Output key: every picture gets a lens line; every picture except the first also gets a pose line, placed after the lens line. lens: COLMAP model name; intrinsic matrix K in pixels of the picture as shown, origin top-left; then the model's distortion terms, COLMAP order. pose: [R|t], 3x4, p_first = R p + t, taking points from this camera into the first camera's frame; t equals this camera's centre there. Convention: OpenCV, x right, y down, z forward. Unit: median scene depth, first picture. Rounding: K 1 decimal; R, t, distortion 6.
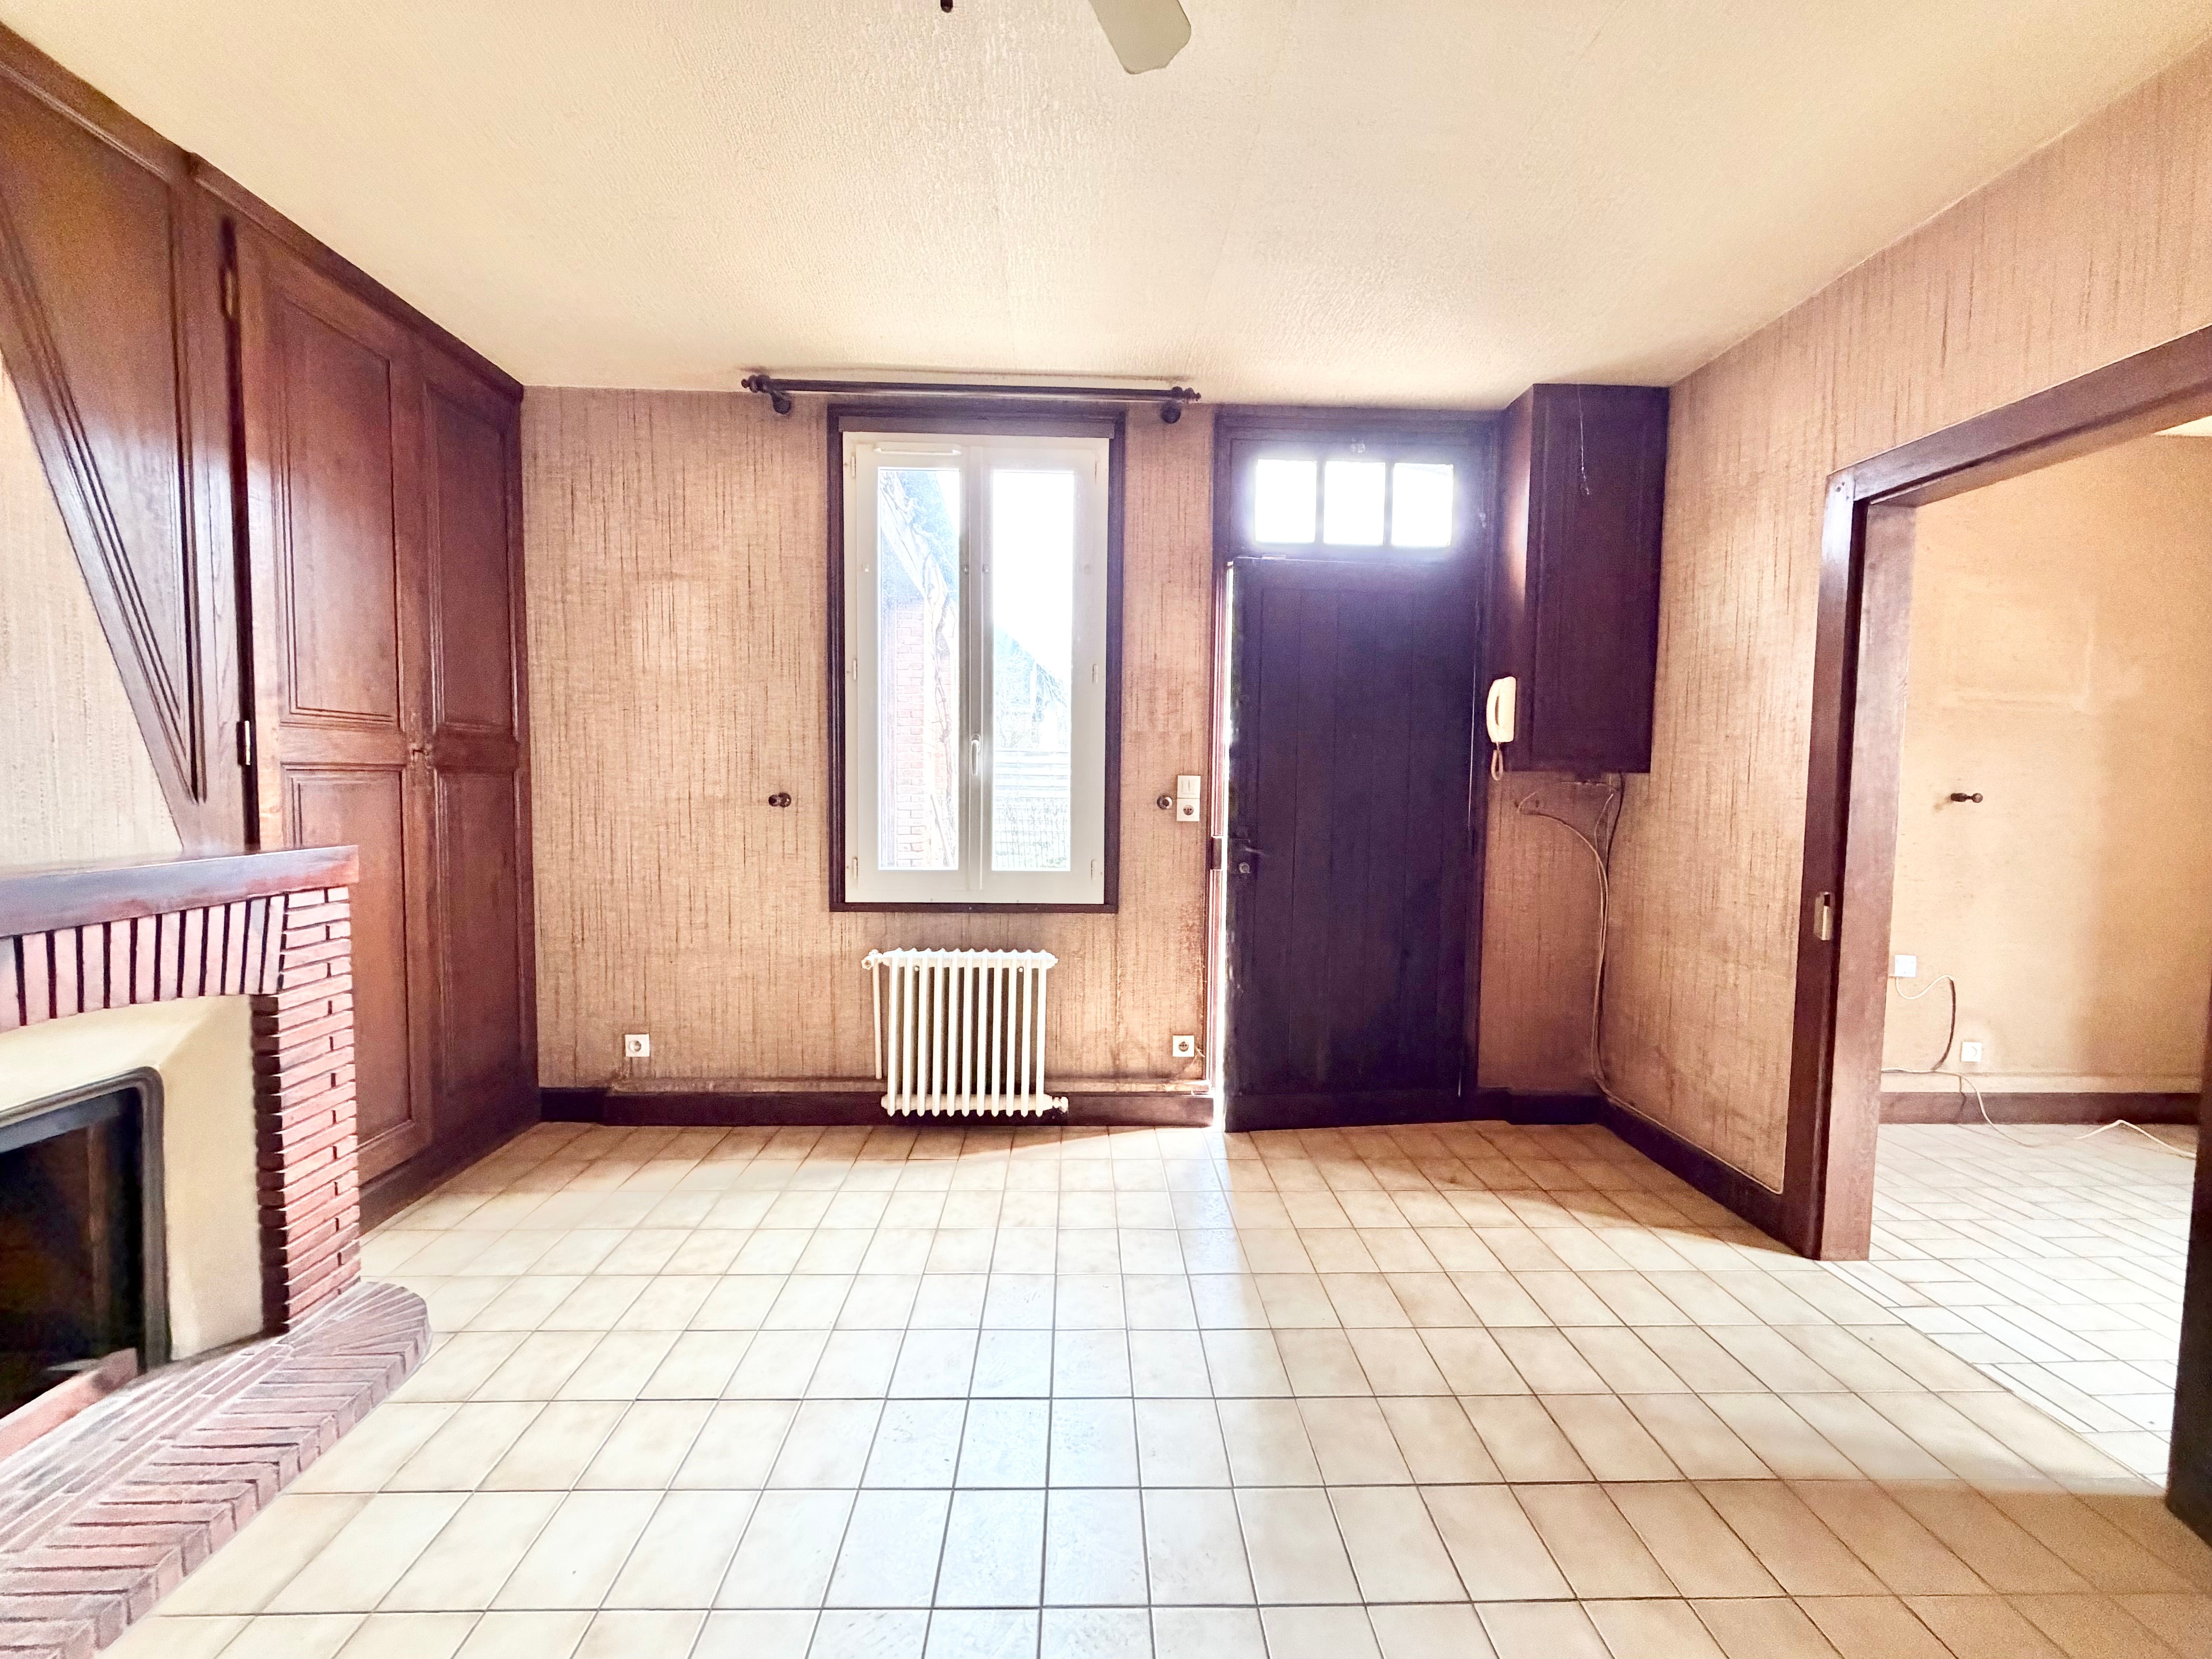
lens RADIAL K [[883.4, 0, 1108.1], [0, 883.4, 825.1], [0, 0, 1]] dist [0.000743, 0.000235]
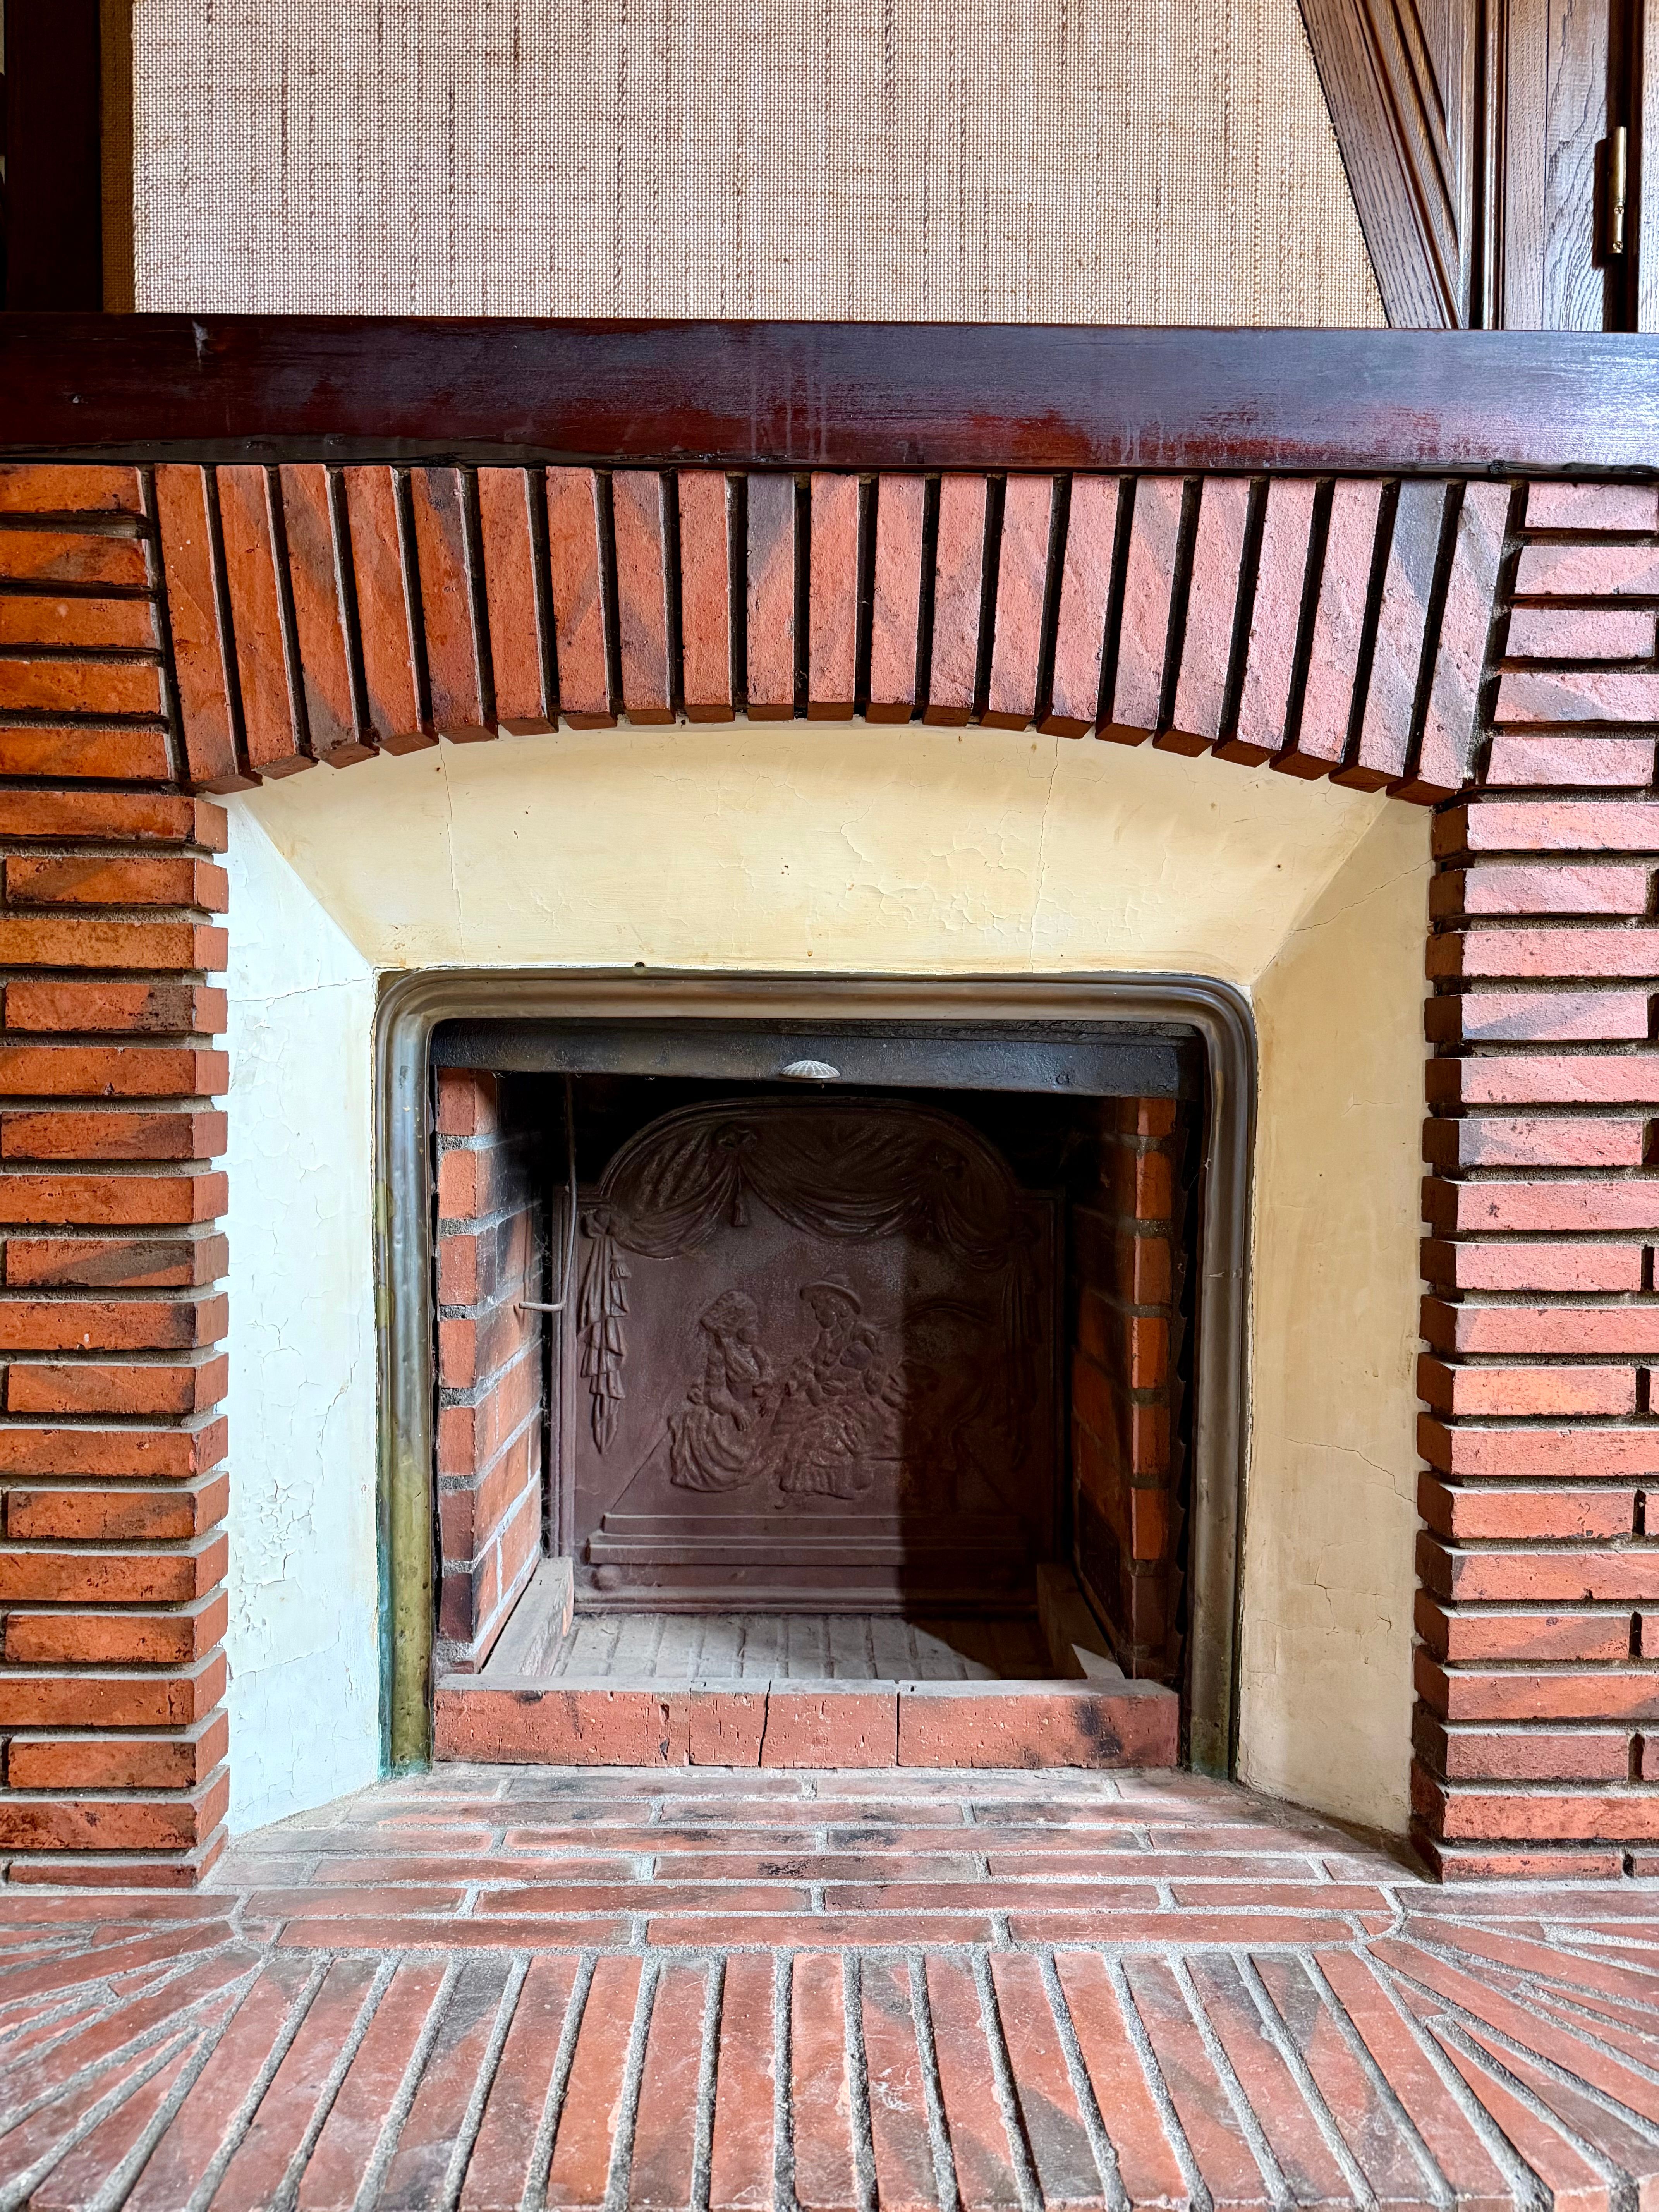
lens RADIAL K [[1558.9, 0, 829.5], [0, 1558.9, 1106.0], [0, 0, 1]] dist [-0.005517, -0.005851]
pose [[-0.000577, 0.024487, -0.999700, -0.399132], [-0.065133, 0.997576, 0.024473, 0.315138], [0.997876, 0.065128, 0.001019, 0.814637]]
